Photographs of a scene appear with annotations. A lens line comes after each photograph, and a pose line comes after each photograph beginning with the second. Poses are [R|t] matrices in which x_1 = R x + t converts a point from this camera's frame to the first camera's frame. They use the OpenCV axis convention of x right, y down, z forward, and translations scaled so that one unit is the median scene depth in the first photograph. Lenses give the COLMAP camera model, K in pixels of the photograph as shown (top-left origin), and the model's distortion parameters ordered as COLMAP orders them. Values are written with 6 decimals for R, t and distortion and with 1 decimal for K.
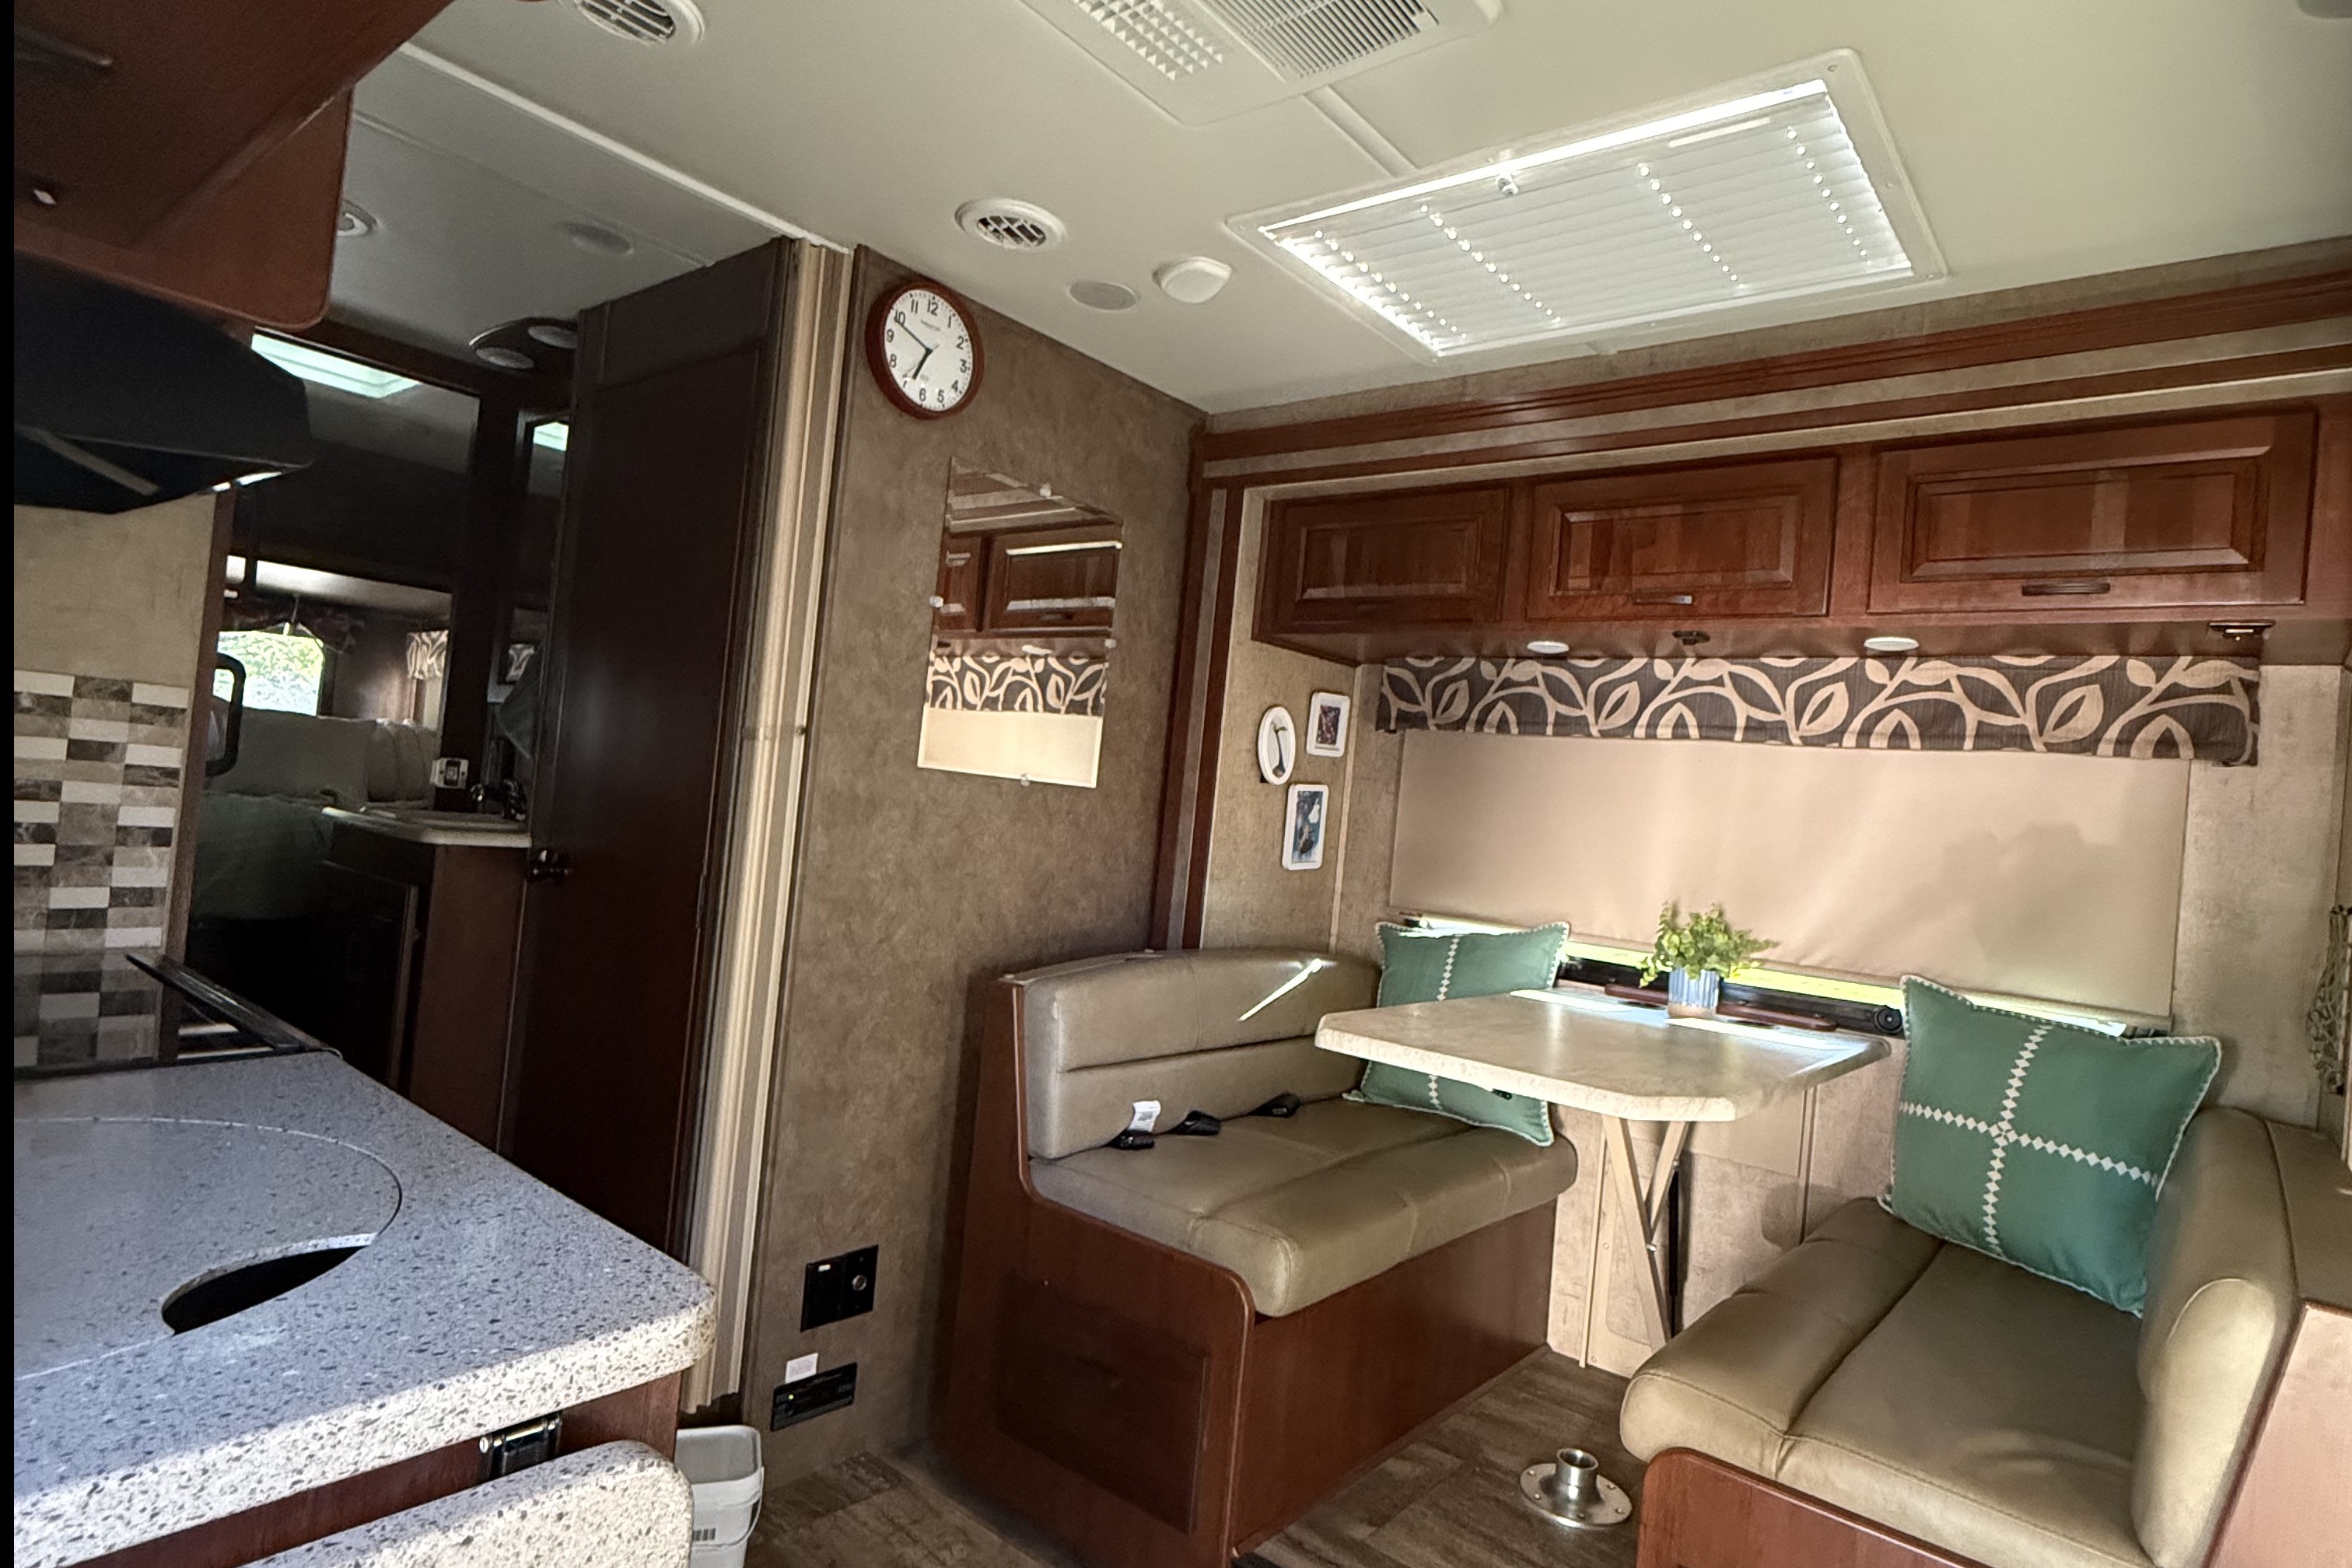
lens RADIAL K [[1312.7, 0, 1176.0], [0, 1312.7, 784.0], [0, 0, 1]] dist [-0.004349, -0.002180]
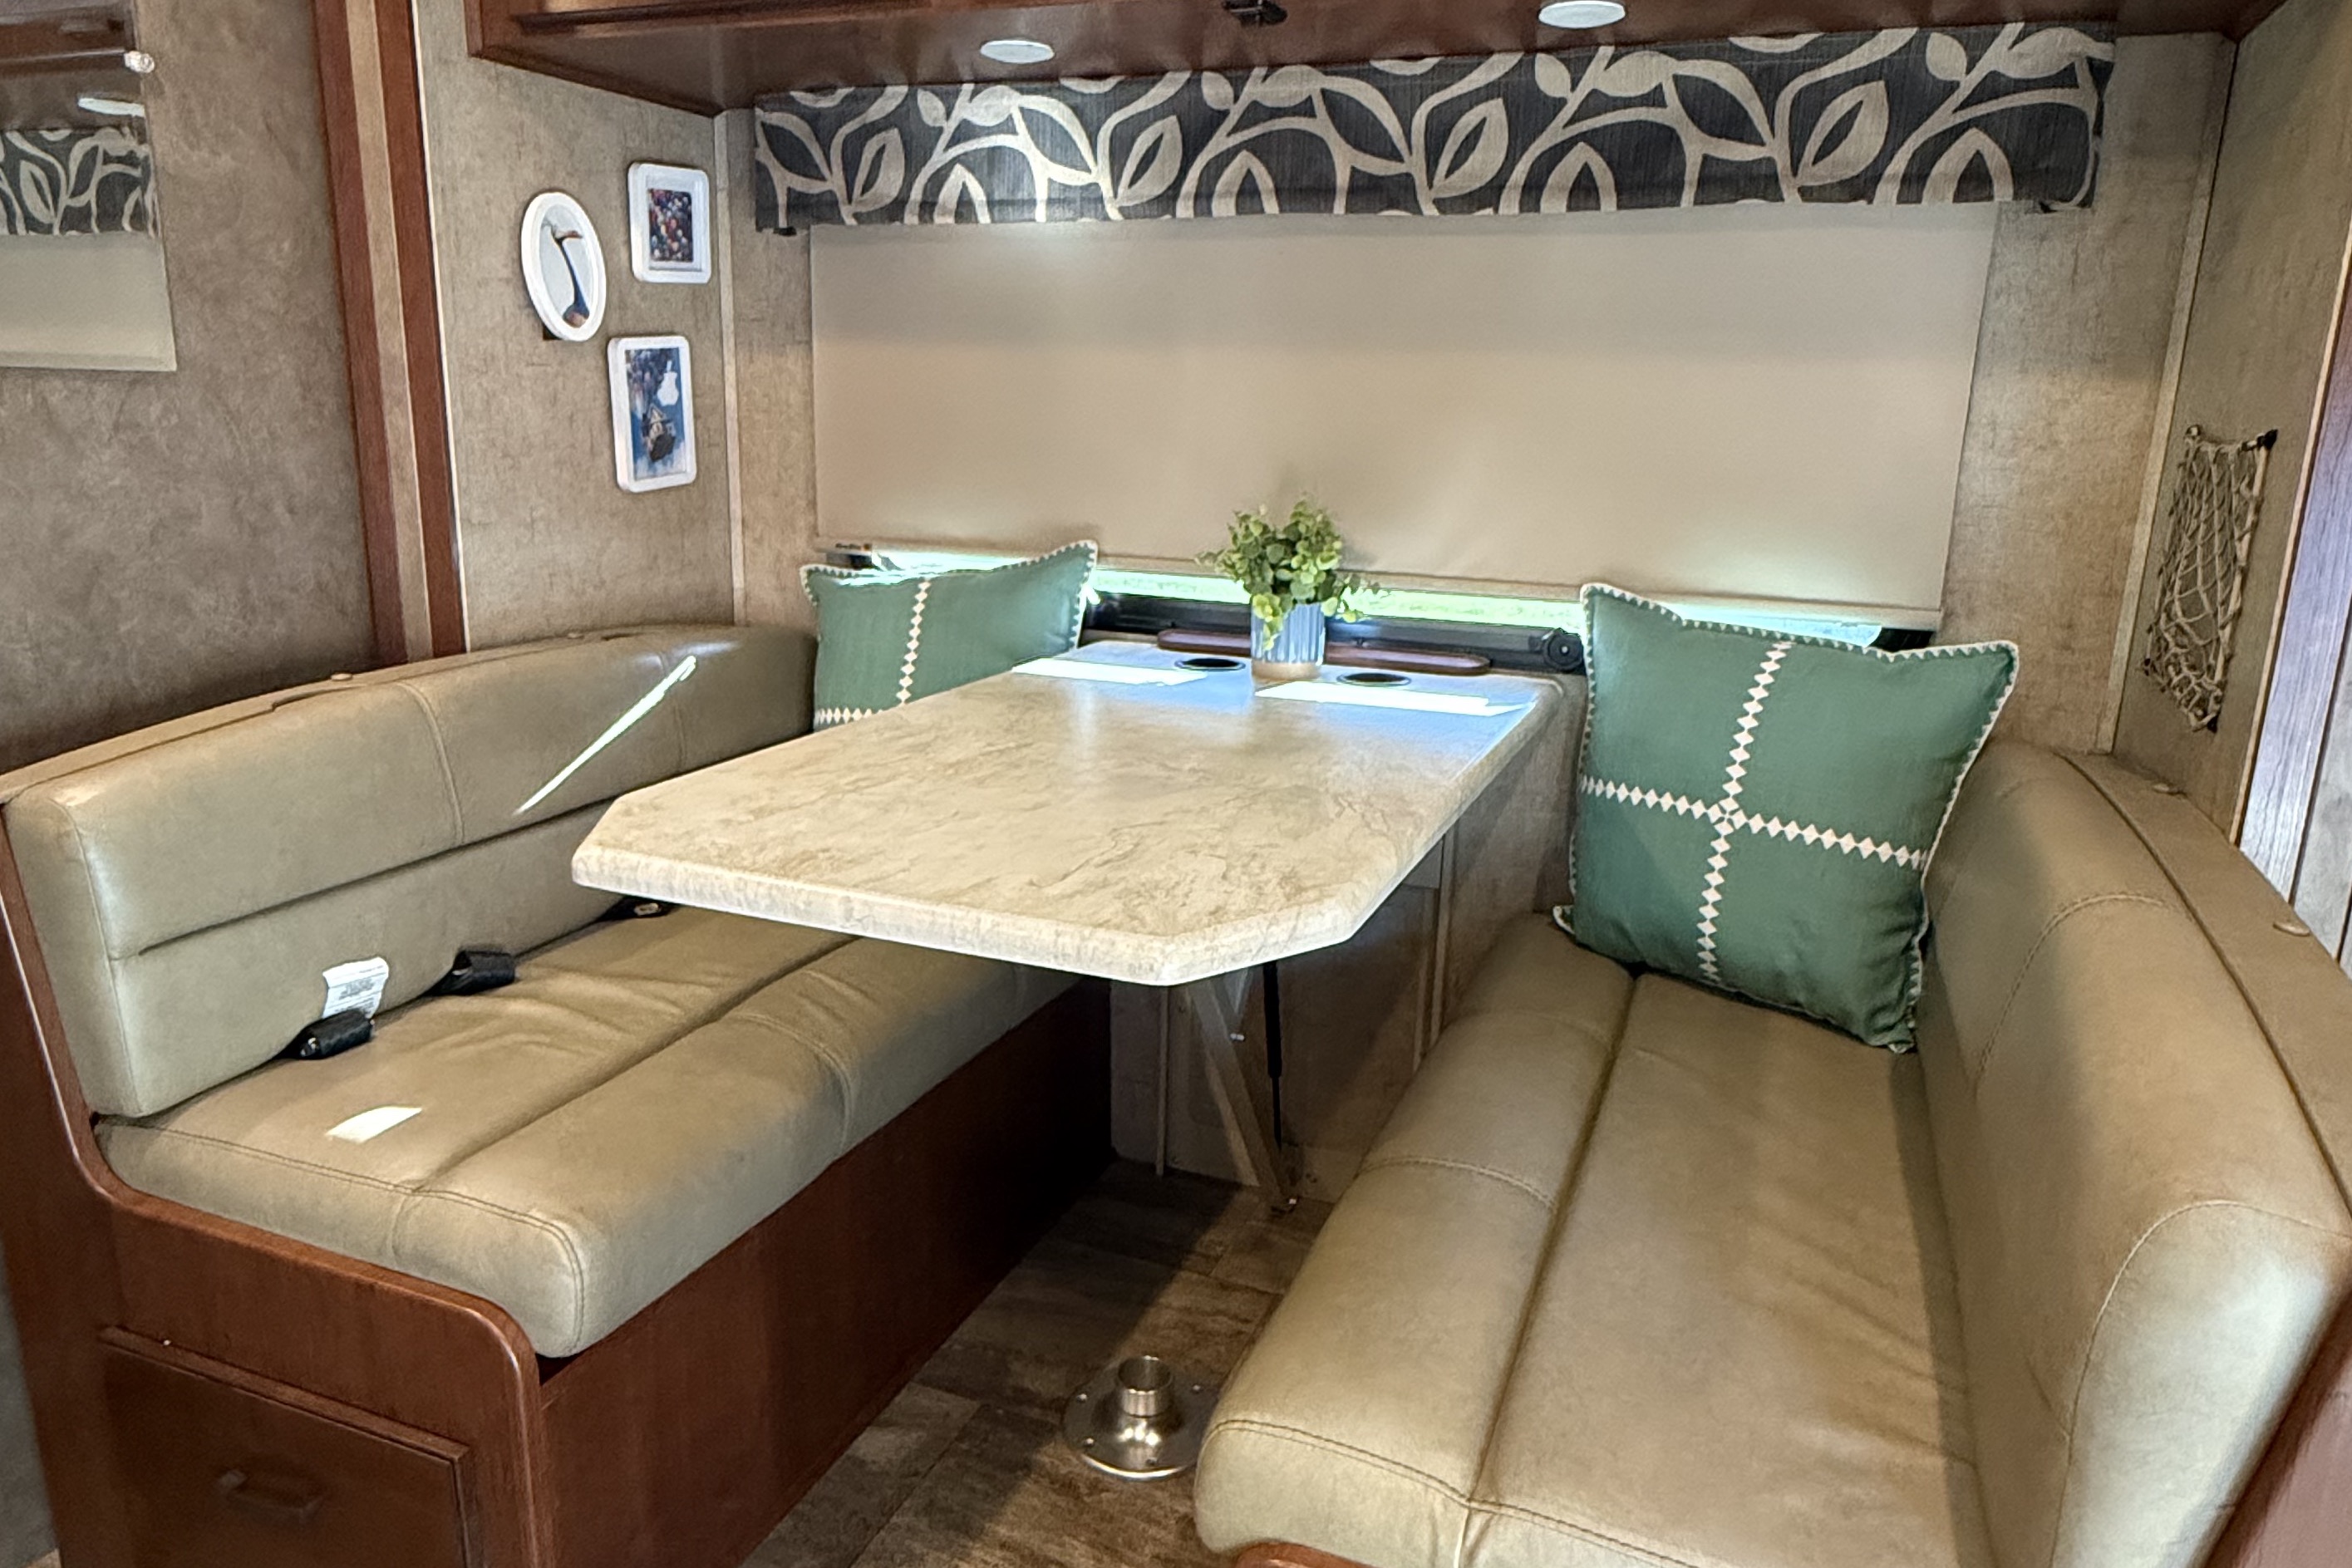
lens RADIAL K [[1514.9, 0, 1176.0], [0, 1514.9, 784.0], [0, 0, 1]] dist [0.002938, -0.001722]
pose [[0.955298, -0.143228, 0.258635, 0.133680], [0.062779, 0.953137, 0.295954, 0.005568], [-0.288903, -0.266487, 0.919521, 0.299231]]
